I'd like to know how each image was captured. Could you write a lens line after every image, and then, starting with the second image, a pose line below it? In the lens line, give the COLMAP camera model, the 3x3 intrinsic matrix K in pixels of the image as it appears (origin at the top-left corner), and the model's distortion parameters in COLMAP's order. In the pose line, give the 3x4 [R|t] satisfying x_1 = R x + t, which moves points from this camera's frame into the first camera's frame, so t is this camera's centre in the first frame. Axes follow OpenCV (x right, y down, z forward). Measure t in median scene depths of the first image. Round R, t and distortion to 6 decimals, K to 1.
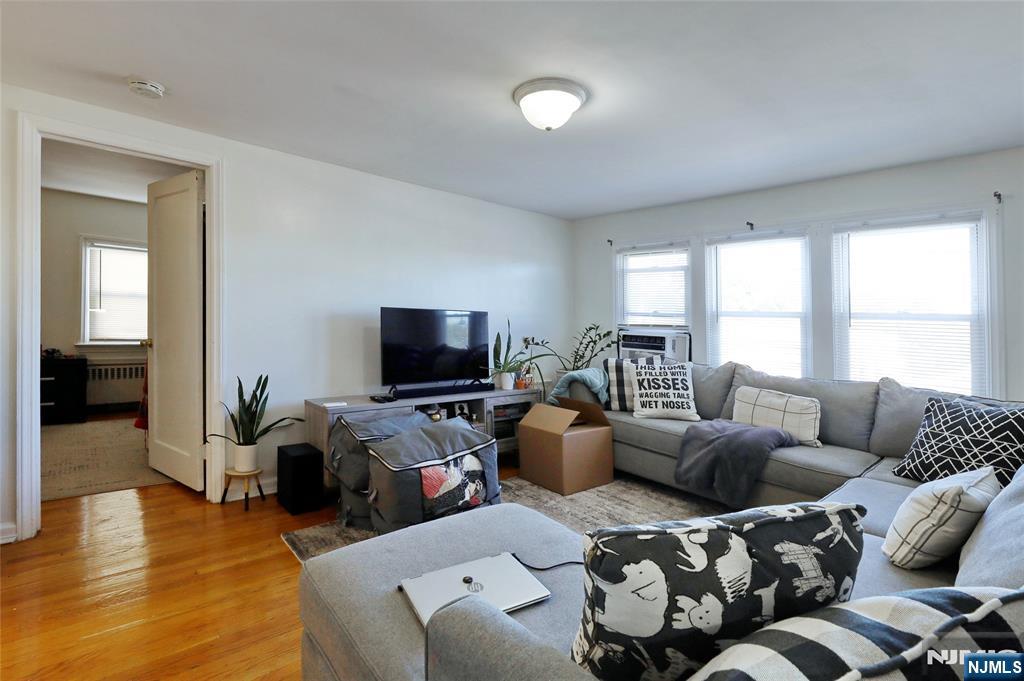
lens RADIAL K [[489.7, 0, 512.2], [0, 489.7, 307.4], [0, 0, 1]] dist [0.001192, 0.000117]
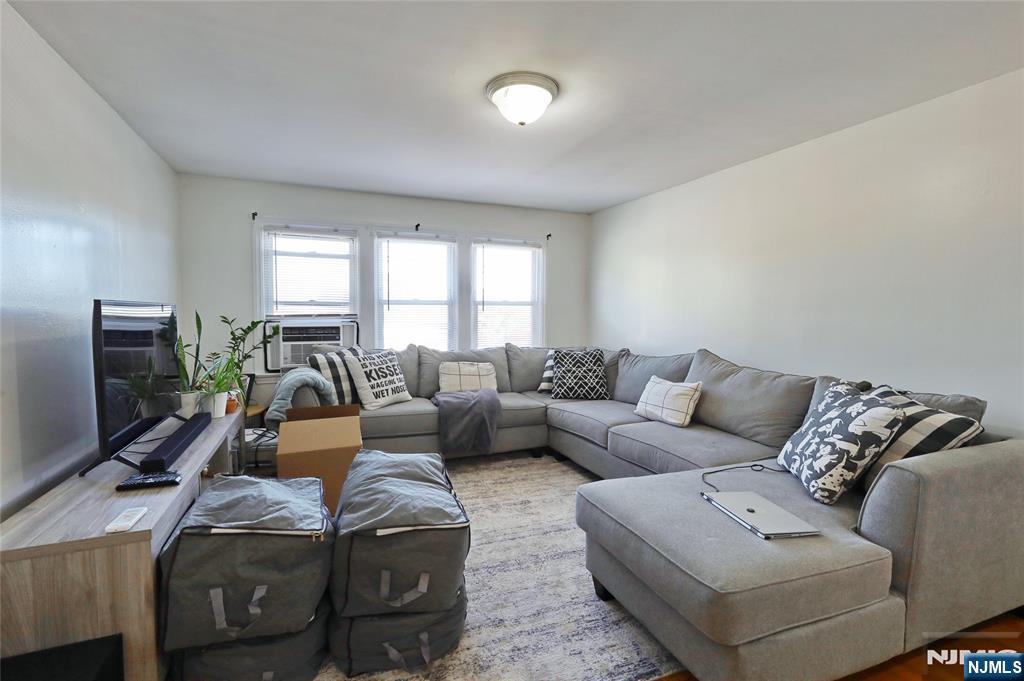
lens RADIAL K [[465.4, 0, 512.1], [0, 465.4, 319.0], [0, 0, 1]] dist [-0.000218, 0.000019]
pose [[0.322470, -0.045659, 0.945478, -0.518308], [-0.010657, 0.998598, 0.051859, -0.006788], [-0.946520, -0.026799, 0.321531, 0.438618]]
